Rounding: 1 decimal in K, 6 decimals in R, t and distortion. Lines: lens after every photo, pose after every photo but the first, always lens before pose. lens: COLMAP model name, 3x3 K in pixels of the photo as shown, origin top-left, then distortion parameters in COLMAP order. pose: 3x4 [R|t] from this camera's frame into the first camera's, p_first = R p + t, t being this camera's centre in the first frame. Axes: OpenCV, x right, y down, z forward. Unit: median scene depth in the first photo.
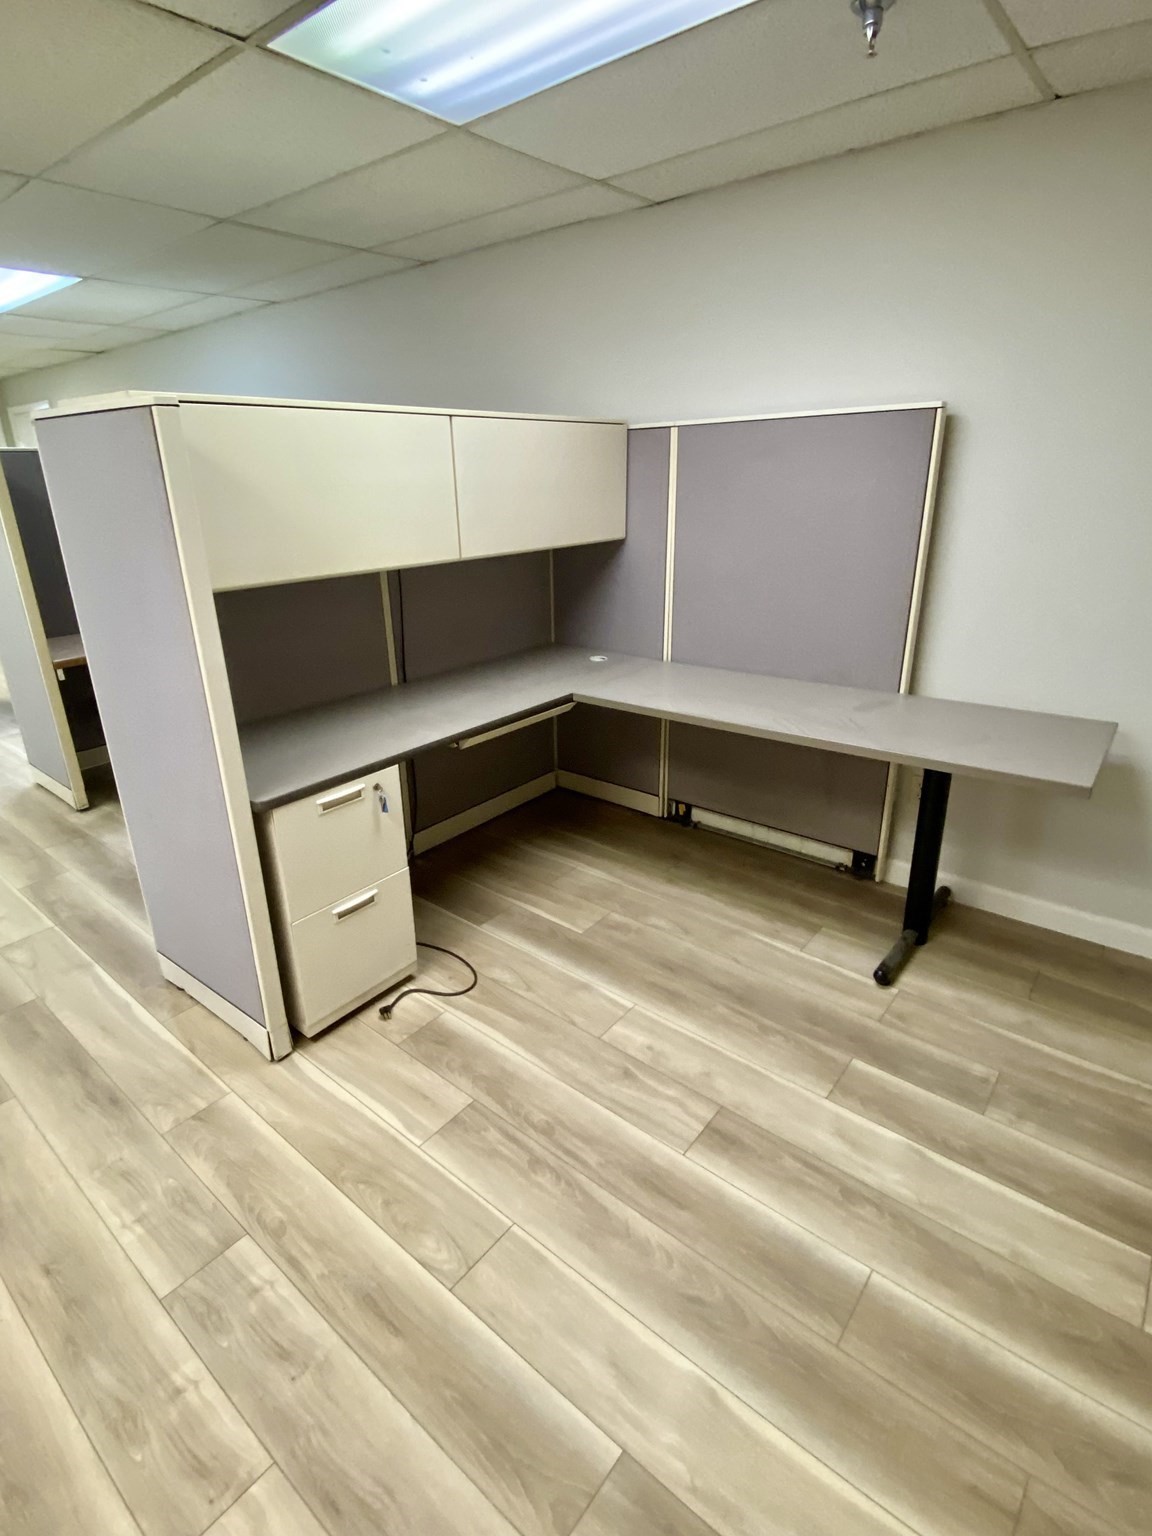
lens RADIAL K [[764.4, 0, 566.4], [0, 764.4, 743.7], [0, 0, 1]] dist [-0.004098, -0.003698]
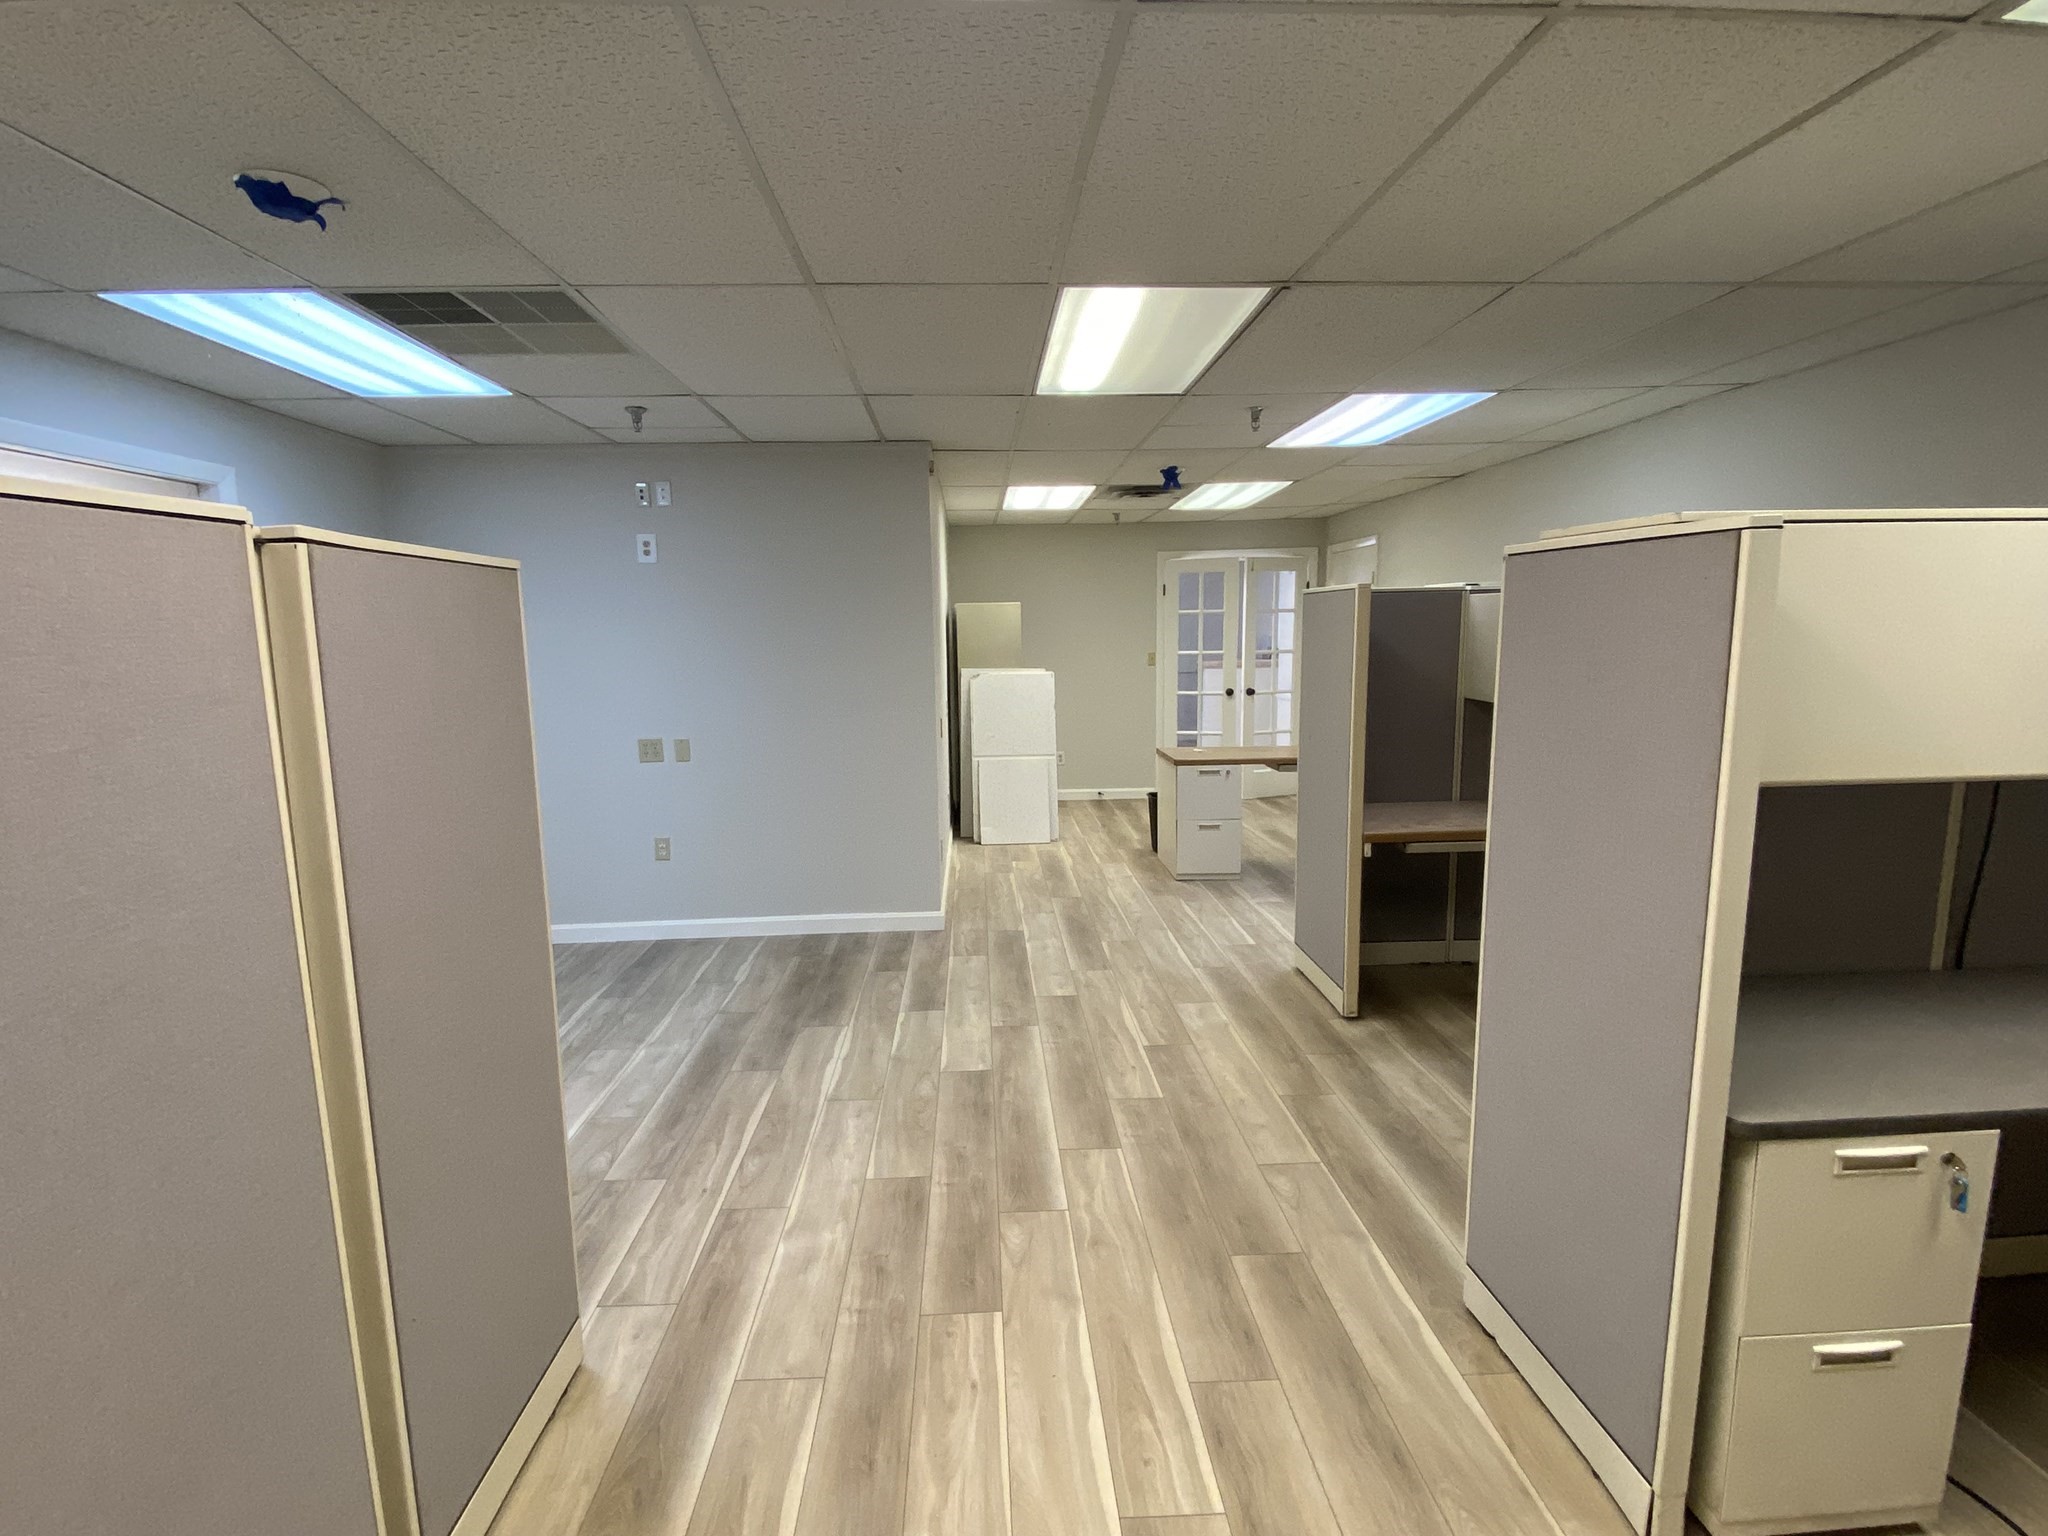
lens RADIAL K [[1019.2, 0, 1017.3], [0, 1019.2, 762.2], [0, 0, 1]] dist [-0.004098, -0.003698]
pose [[0.670567, 0.108169, -0.733920, -0.172536], [-0.248363, 0.964956, -0.084704, 0.007602], [0.699039, 0.239078, 0.673934, -0.033747]]
